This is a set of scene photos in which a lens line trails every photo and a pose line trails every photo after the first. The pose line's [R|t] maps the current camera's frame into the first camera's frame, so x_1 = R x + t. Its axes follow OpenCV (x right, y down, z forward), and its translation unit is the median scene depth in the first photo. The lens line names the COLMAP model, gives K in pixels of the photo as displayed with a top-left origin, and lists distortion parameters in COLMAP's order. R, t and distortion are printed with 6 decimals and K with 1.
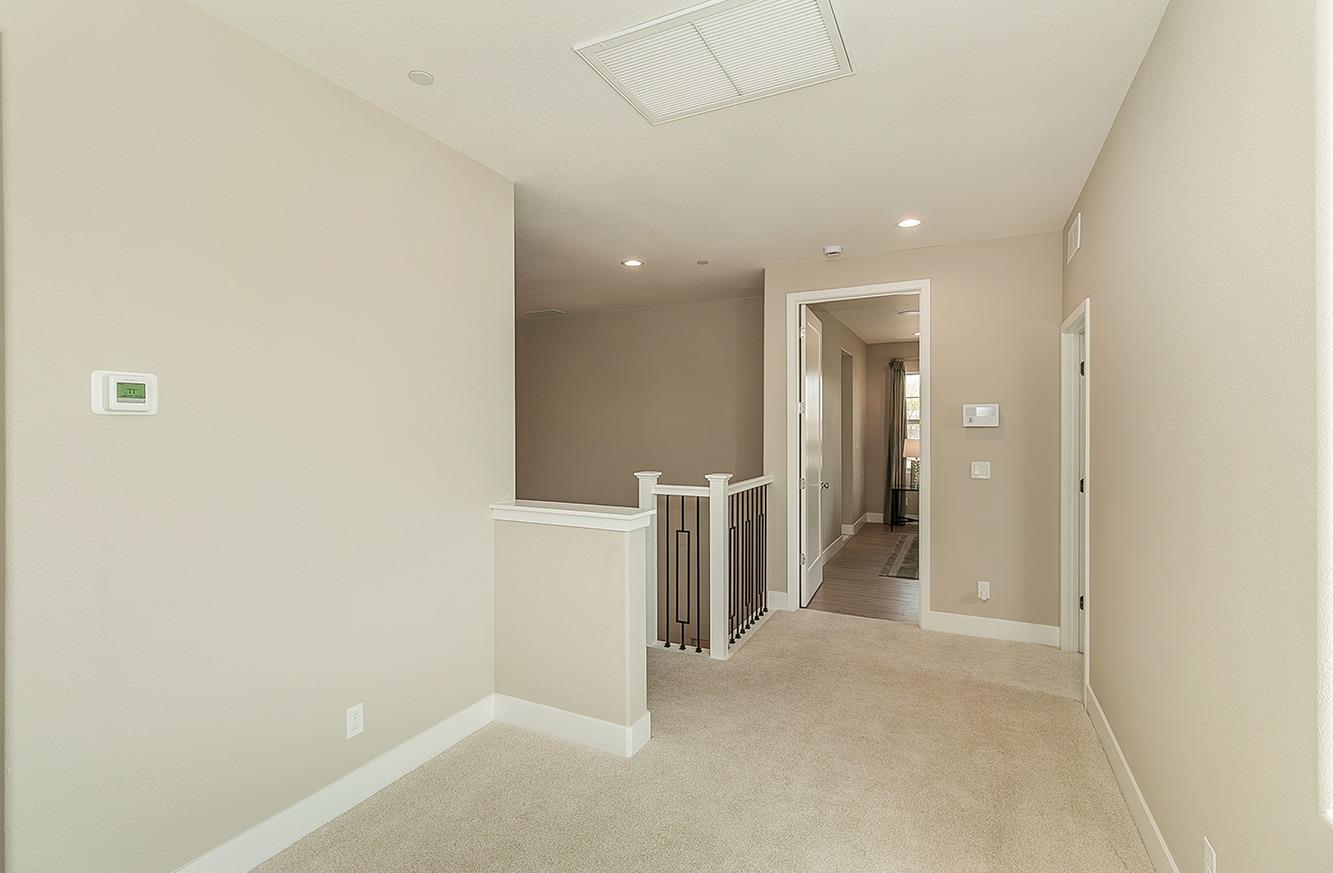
lens RADIAL K [[605.3, 0, 666.5], [0, 605.3, 436.5], [0, 0, 1]] dist [-0.000335, -0.000245]
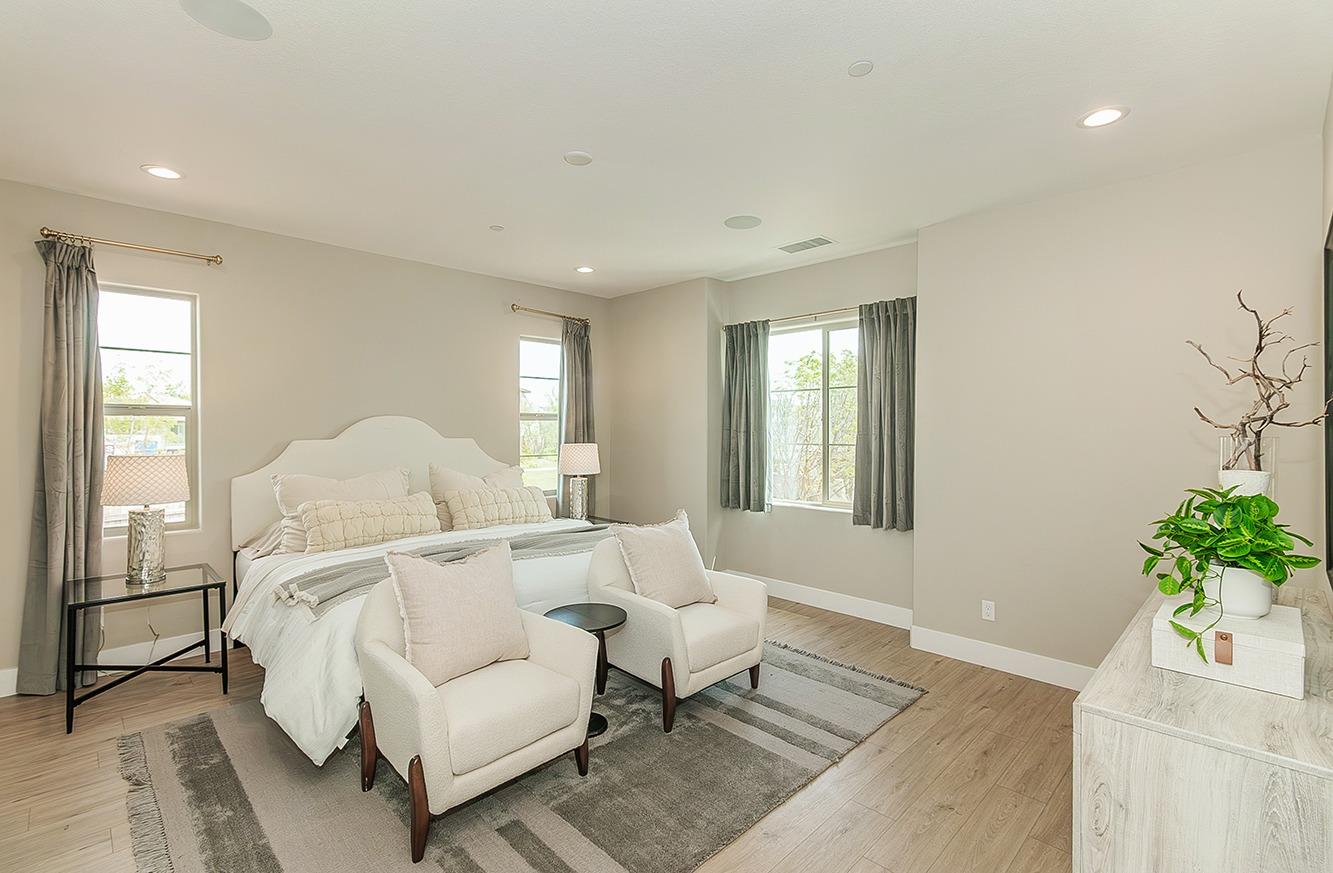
lens RADIAL K [[605.3, 0, 666.5], [0, 605.3, 436.5], [0, 0, 1]] dist [-0.000335, -0.000245]
pose [[0.410167, -0.007862, 0.911977, 0.191299], [0.005237, 0.999967, 0.006265, -0.006941], [-0.911996, 0.002206, 0.410194, 0.511441]]
